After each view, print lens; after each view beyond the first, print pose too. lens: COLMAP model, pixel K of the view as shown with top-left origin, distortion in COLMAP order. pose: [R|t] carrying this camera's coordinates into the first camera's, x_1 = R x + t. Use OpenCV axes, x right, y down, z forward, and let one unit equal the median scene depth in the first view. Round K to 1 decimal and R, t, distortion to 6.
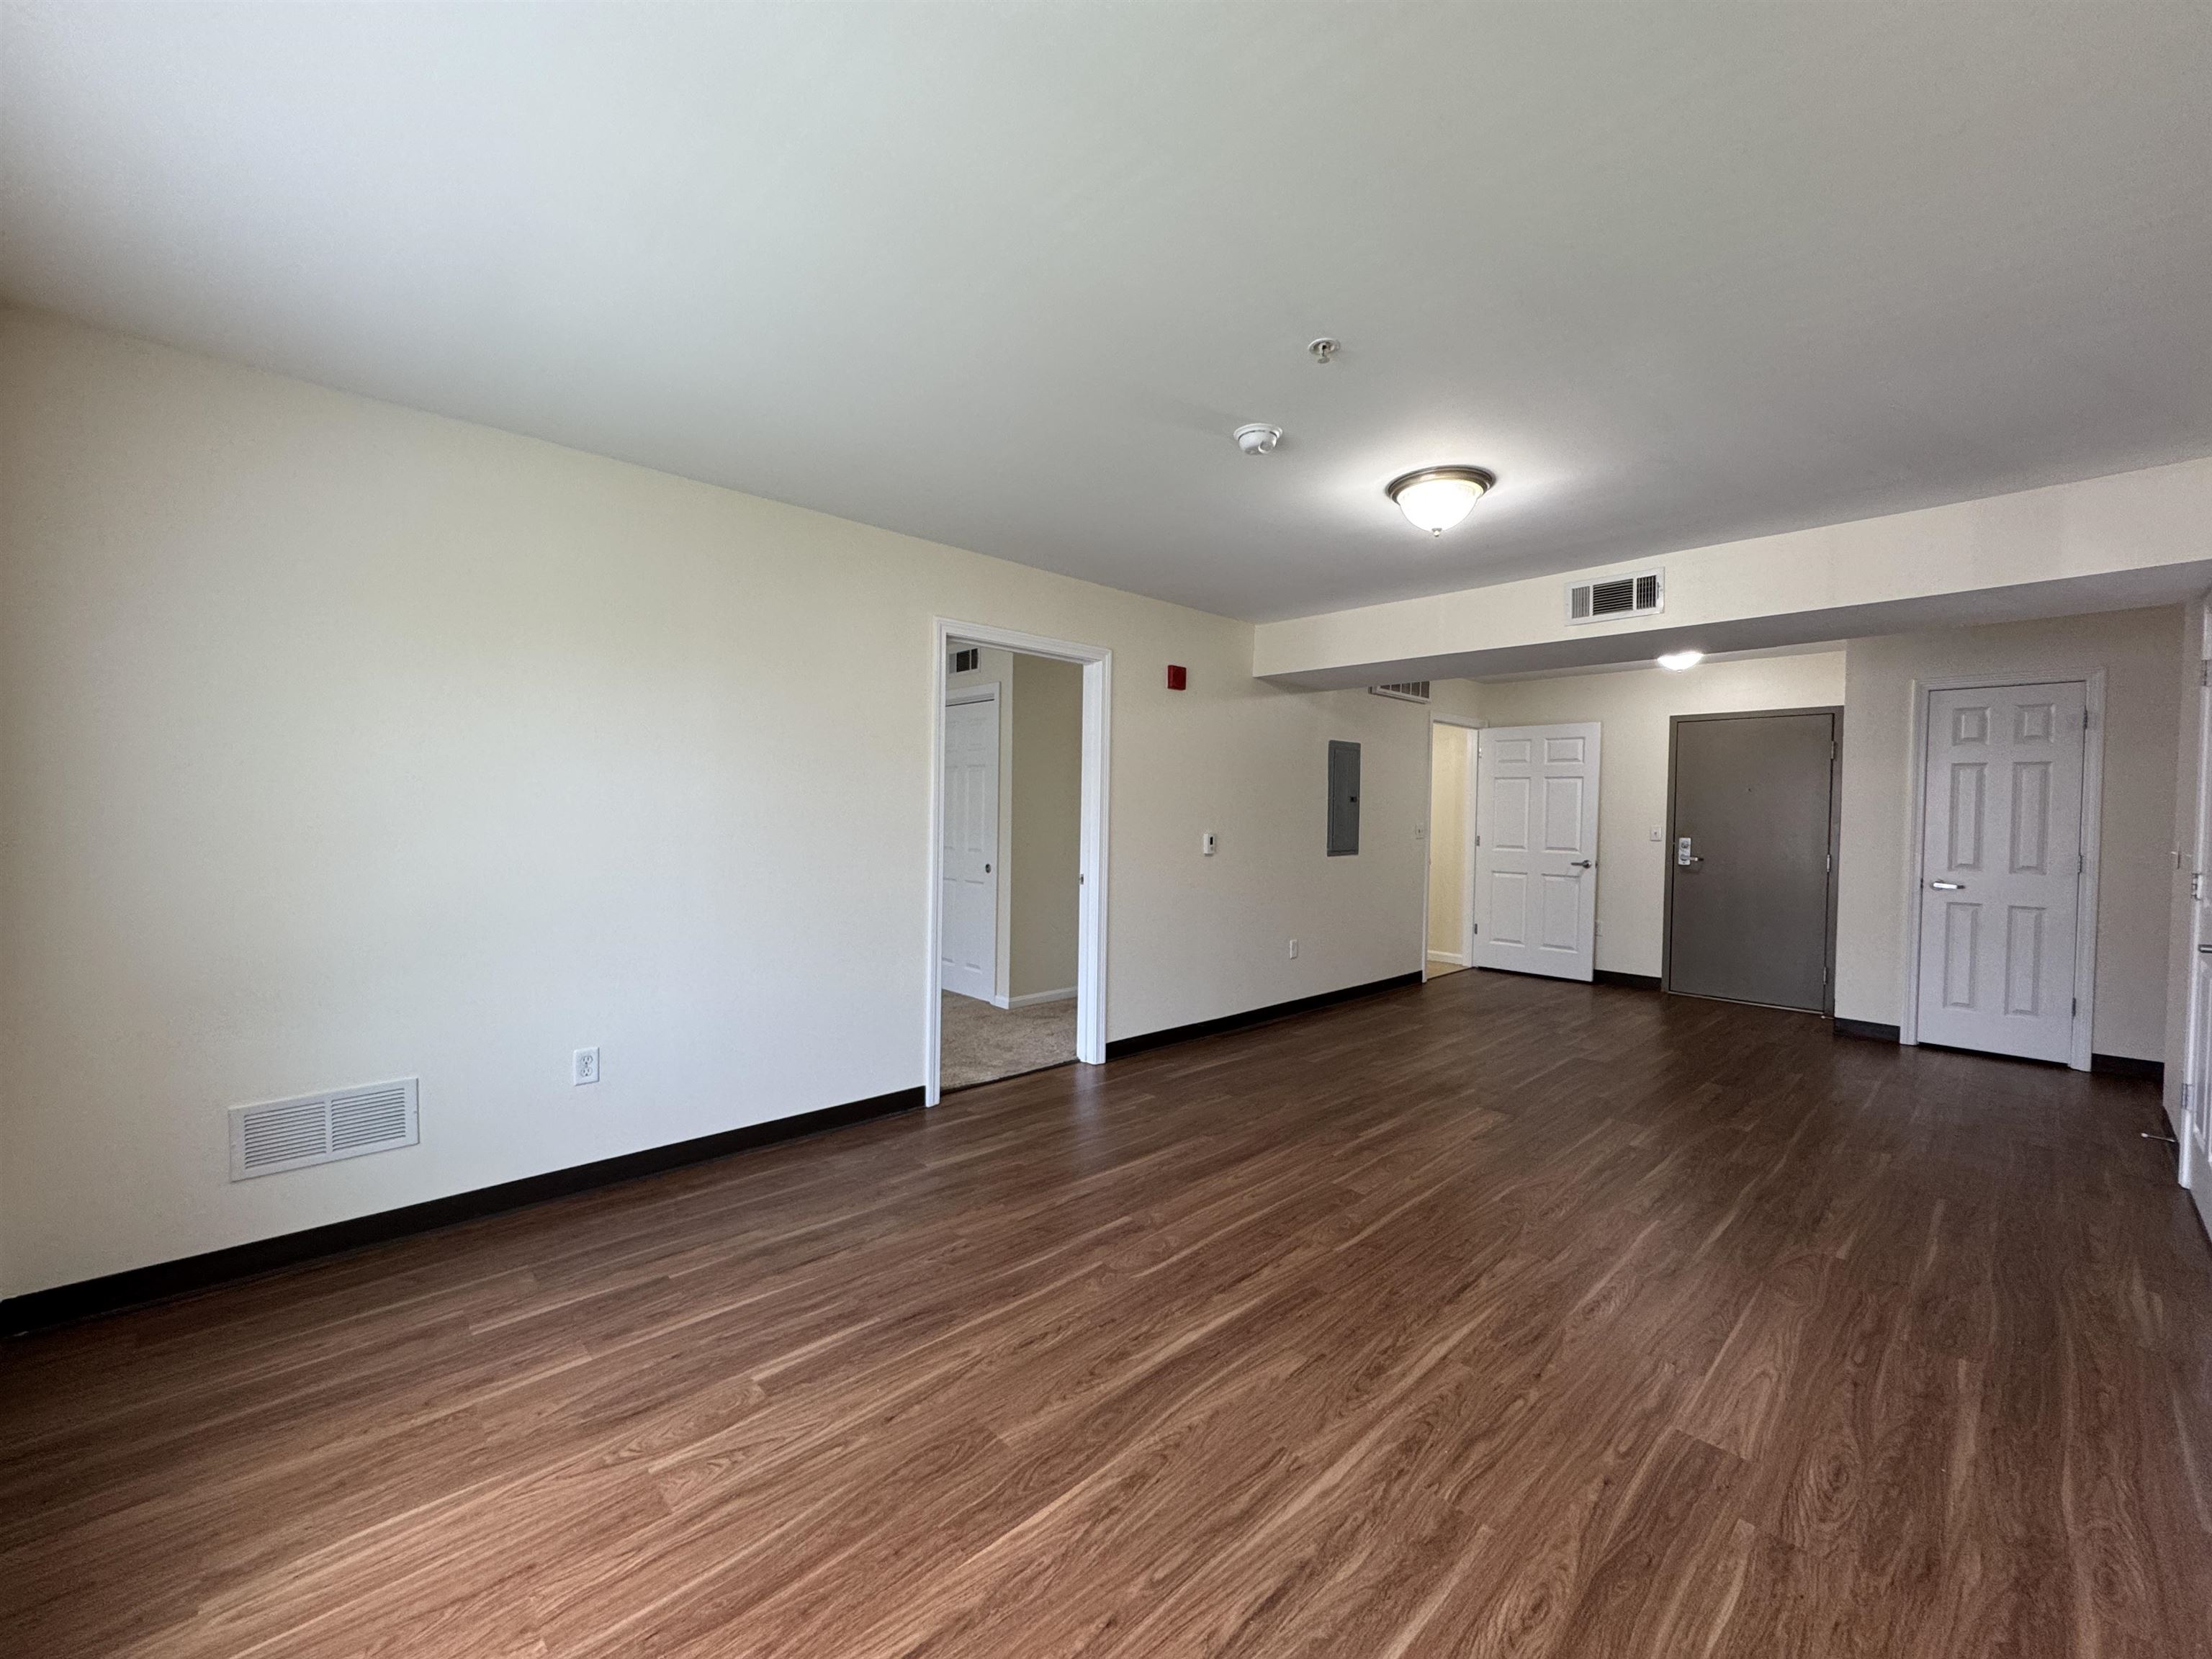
lens RADIAL K [[883.4, 0, 1103.9], [0, 883.4, 831.0], [0, 0, 1]] dist [-0.002819, 0.000145]
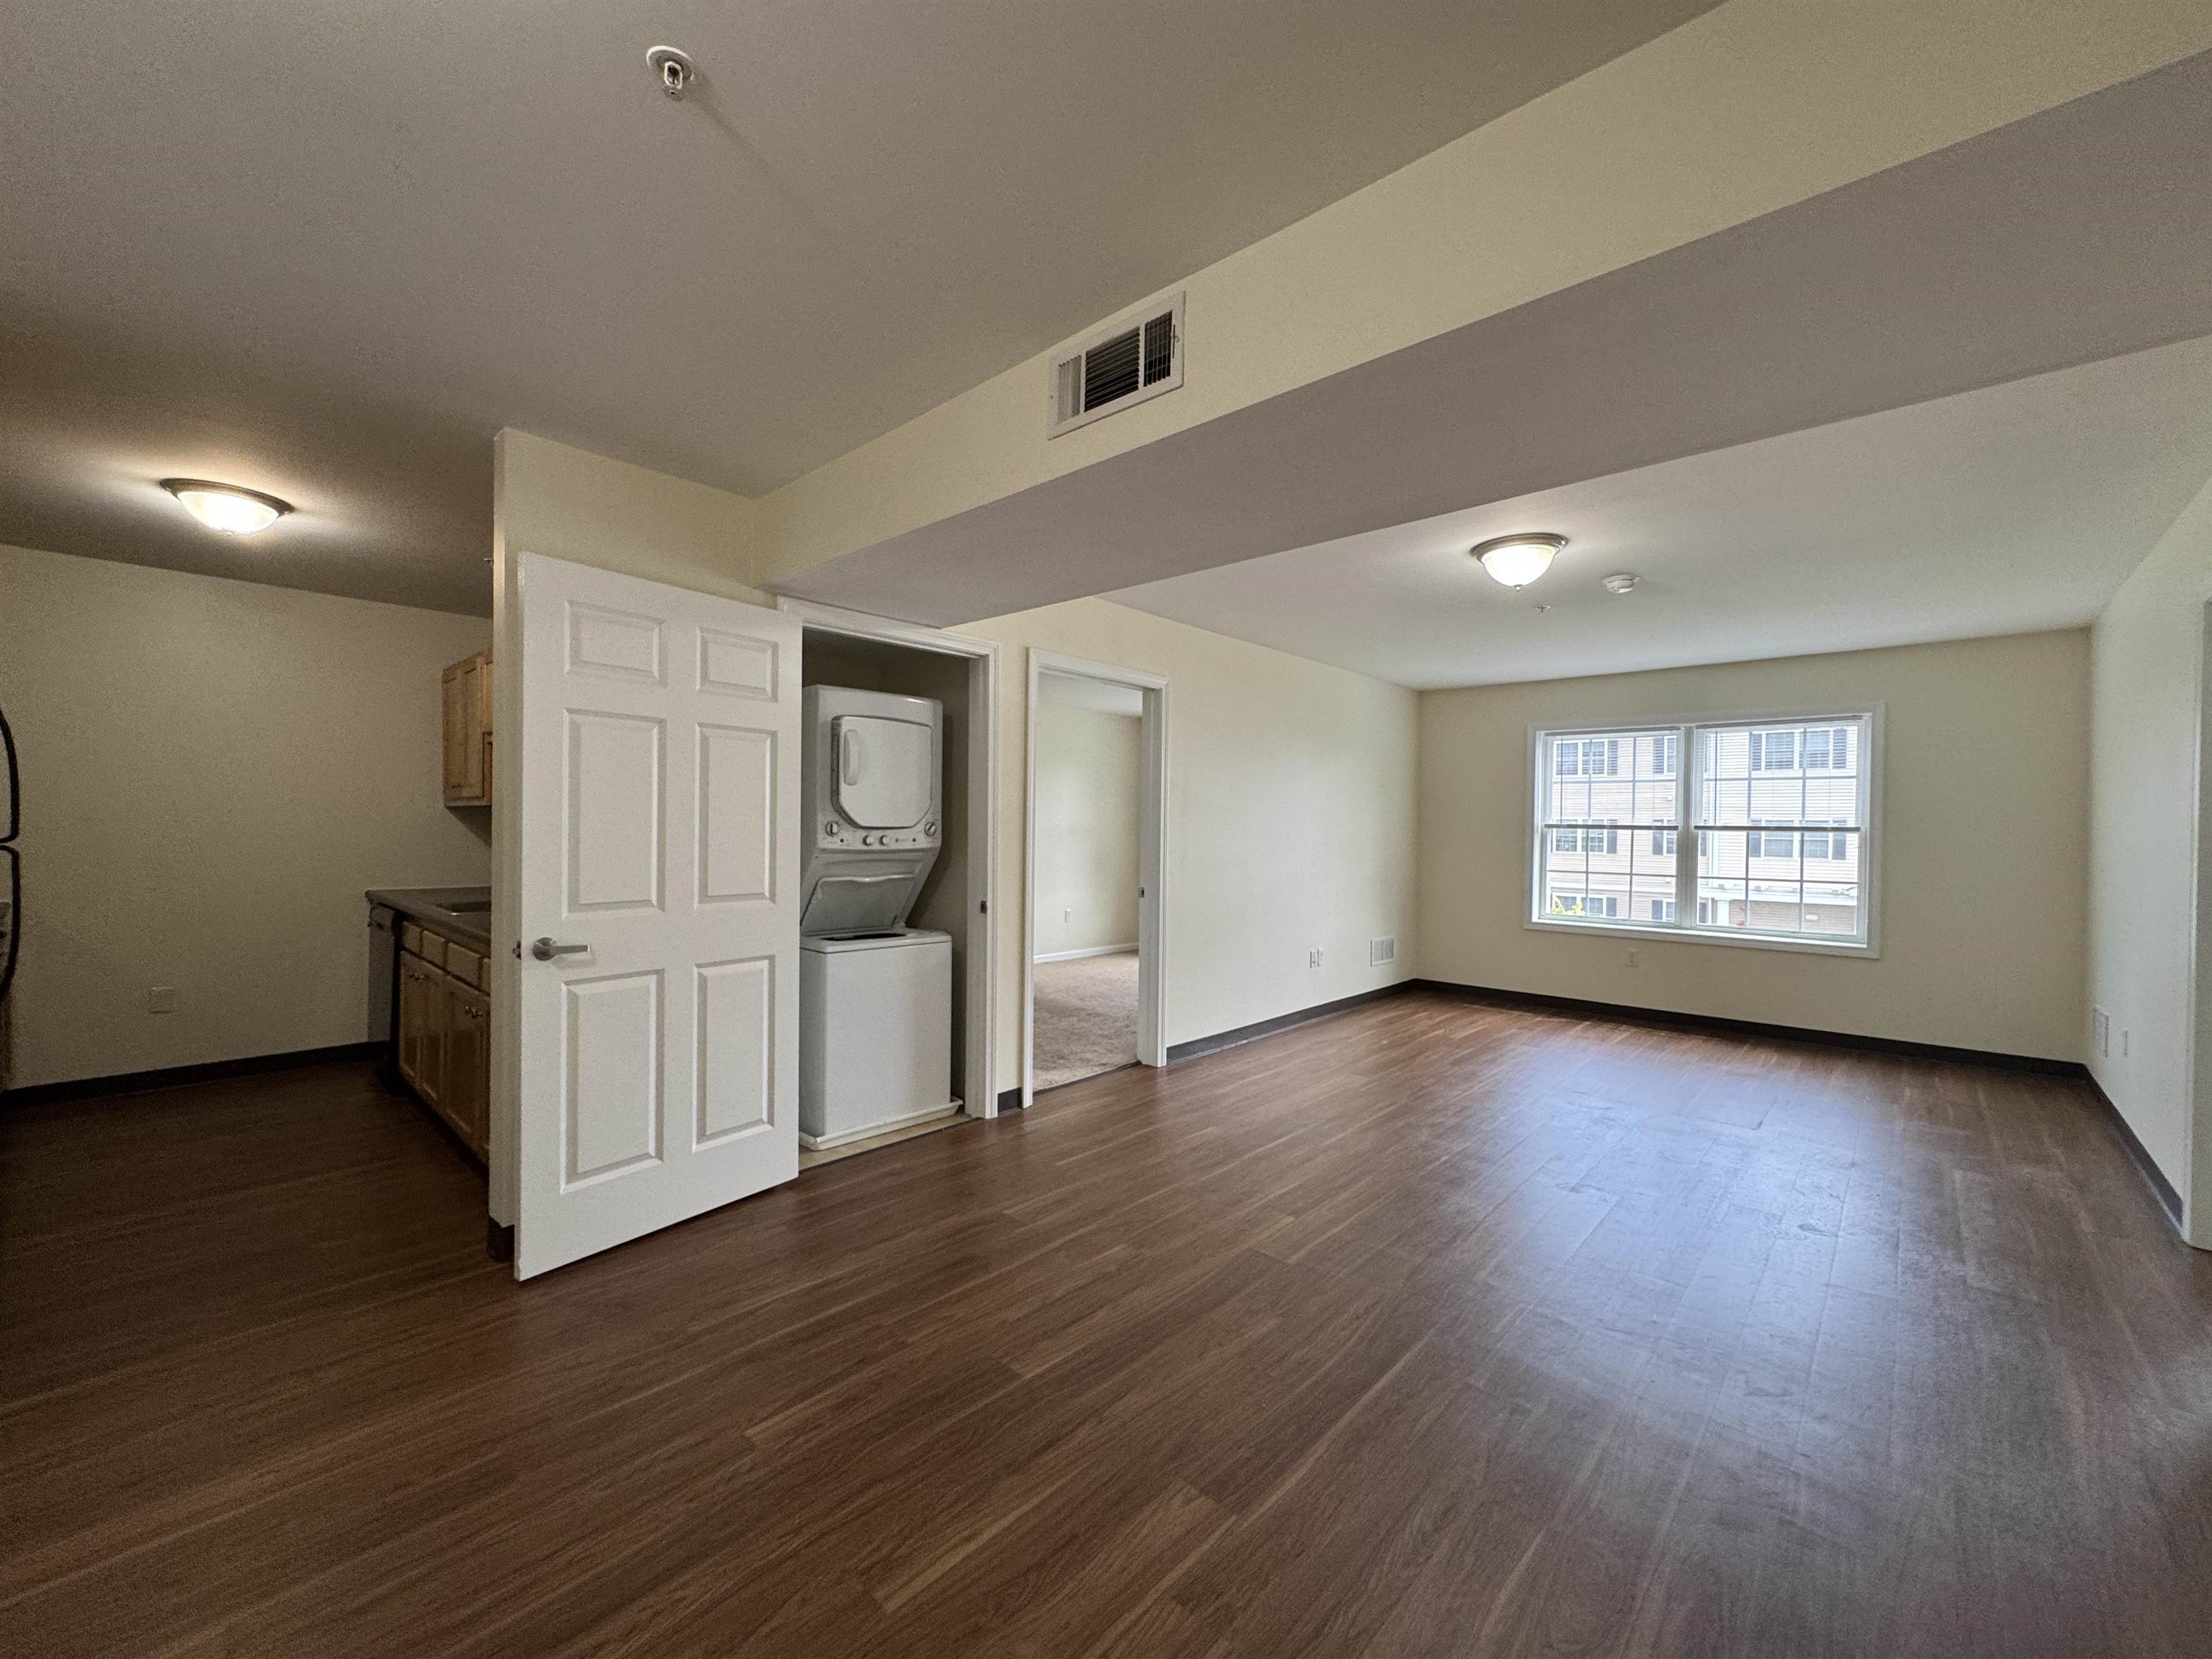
lens RADIAL K [[883.4, 0, 1103.9], [0, 883.4, 831.0], [0, 0, 1]] dist [-0.002819, 0.000145]
pose [[-0.997300, -0.027357, -0.068147, 1.185261], [-0.029184, 0.999237, 0.025959, -0.041481], [0.067385, 0.027878, -0.997338, 2.549834]]
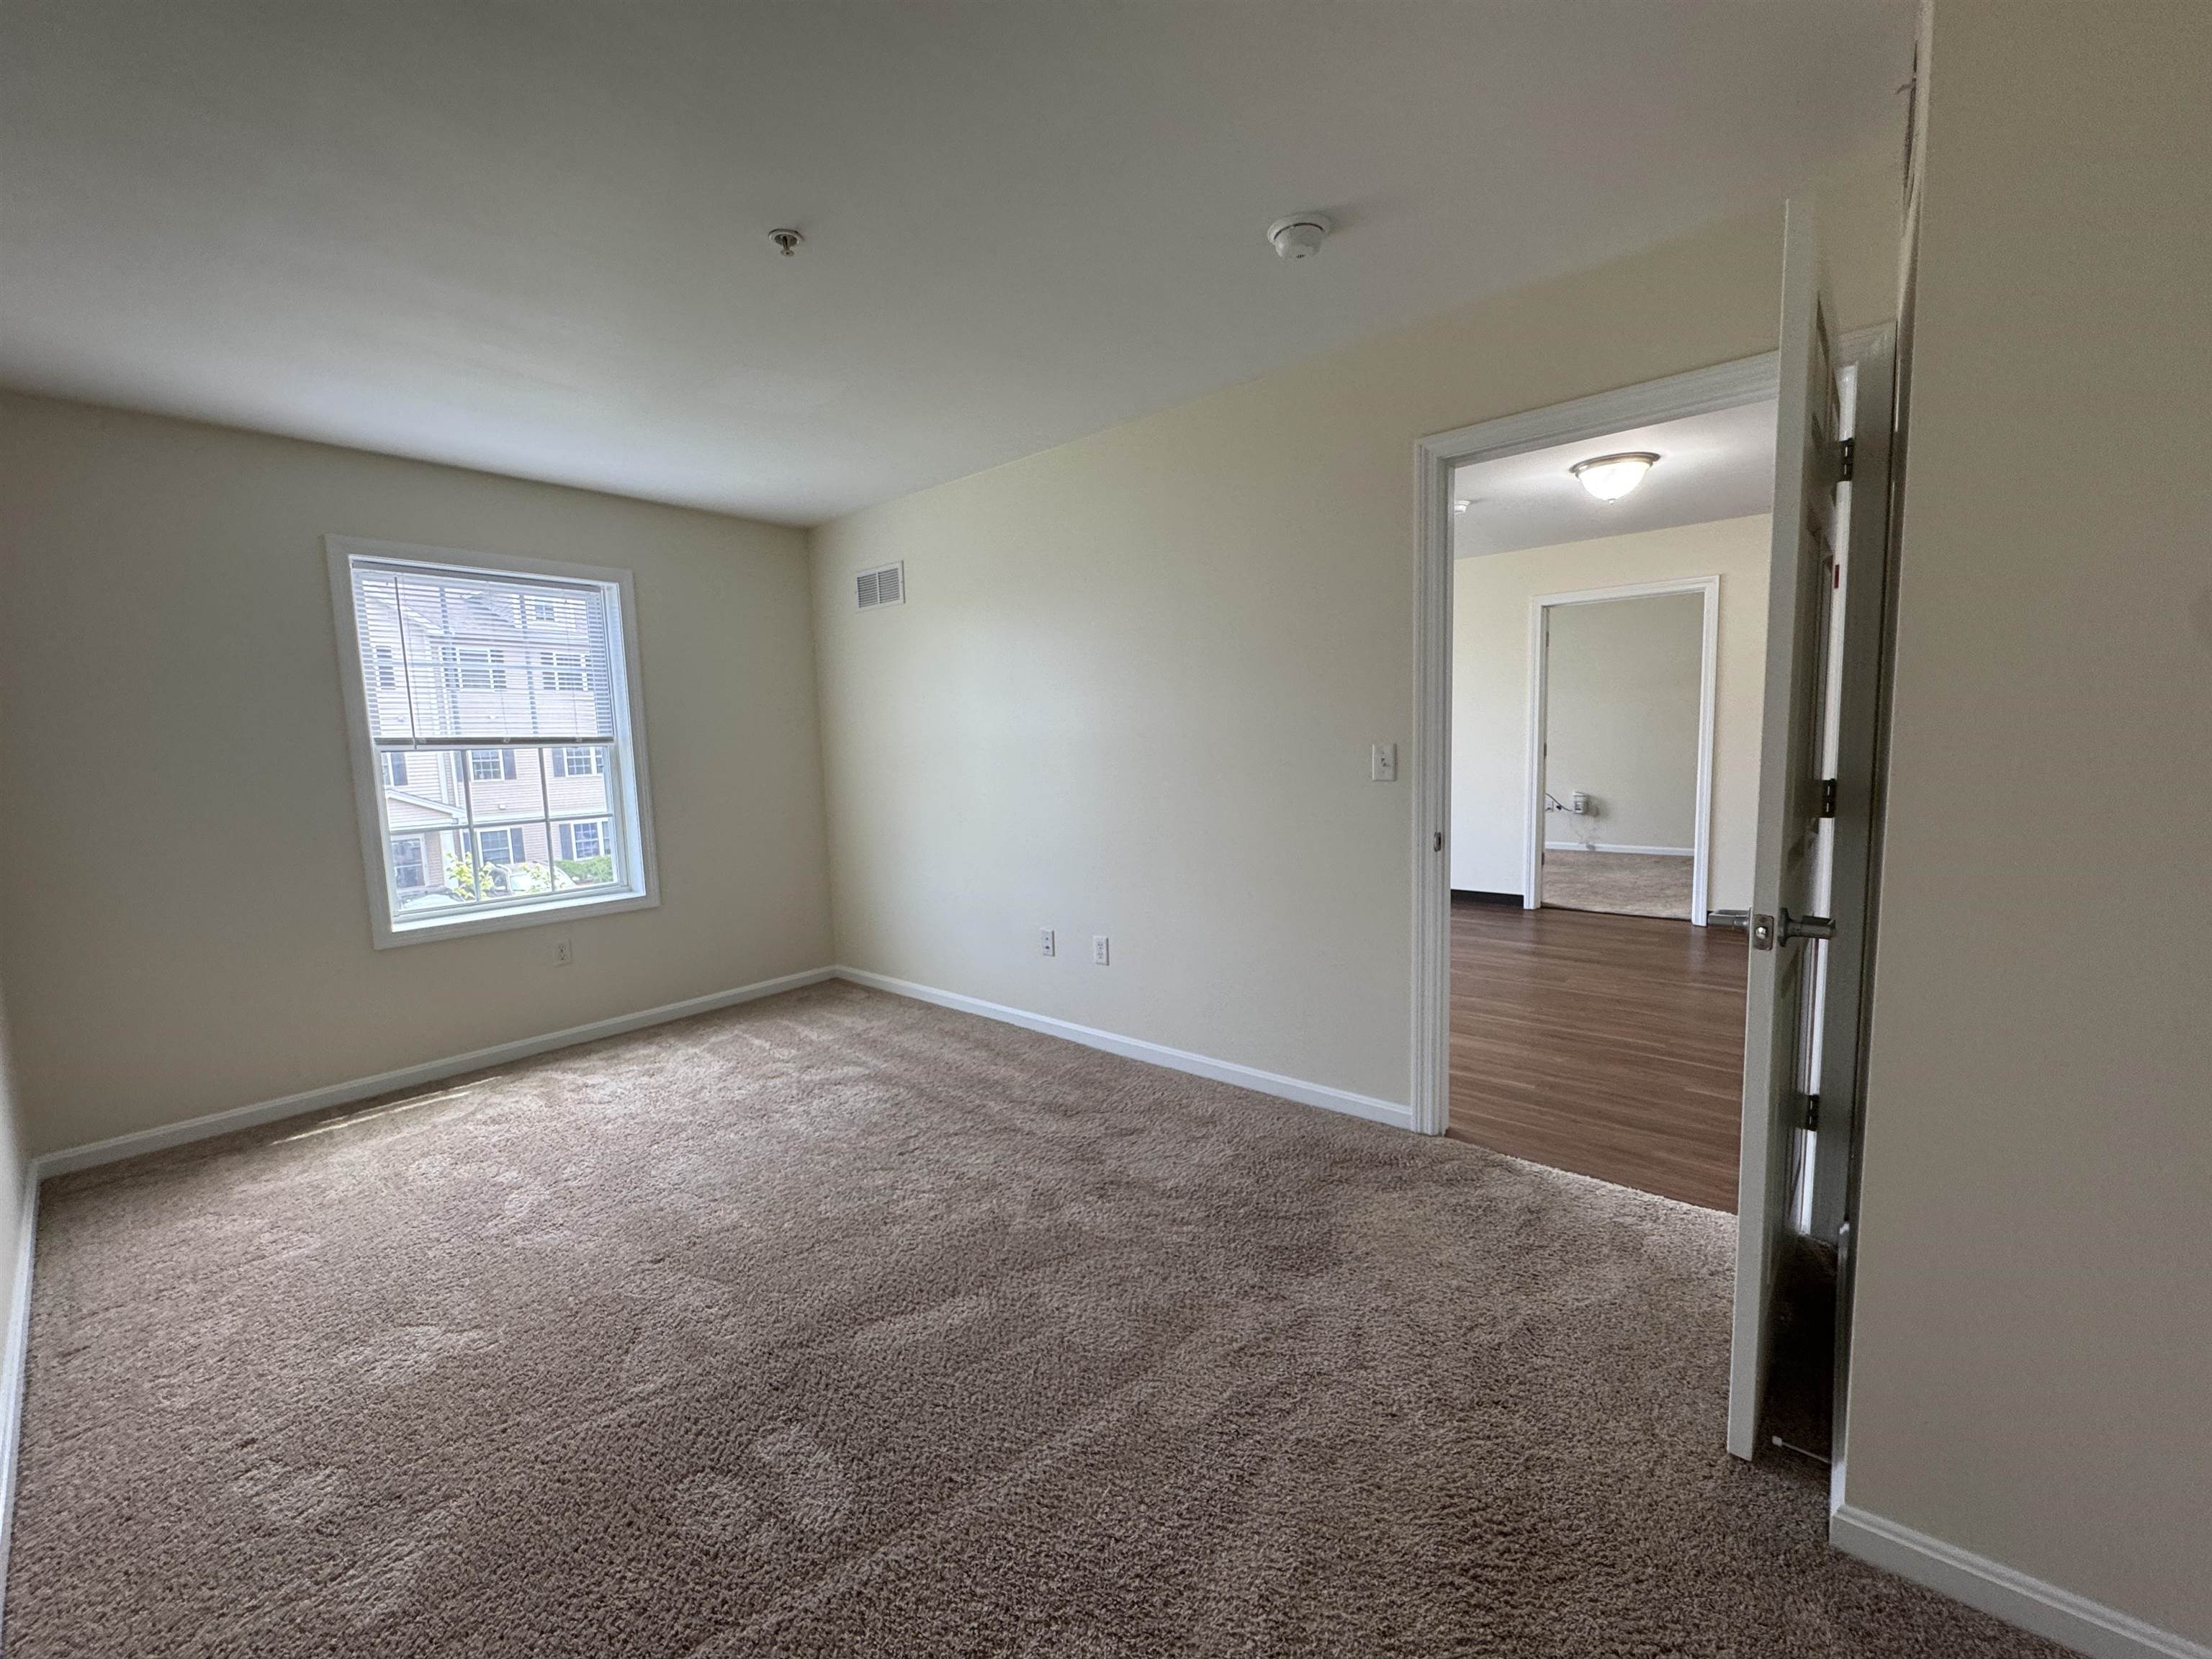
lens RADIAL K [[883.4, 0, 1103.9], [0, 883.4, 831.0], [0, 0, 1]] dist [-0.002819, 0.000145]
pose [[0.104432, 0.087857, -0.990644, 1.978089], [0.012867, 0.995888, 0.089678, 0.027321], [0.994449, -0.022112, 0.102872, 0.117143]]
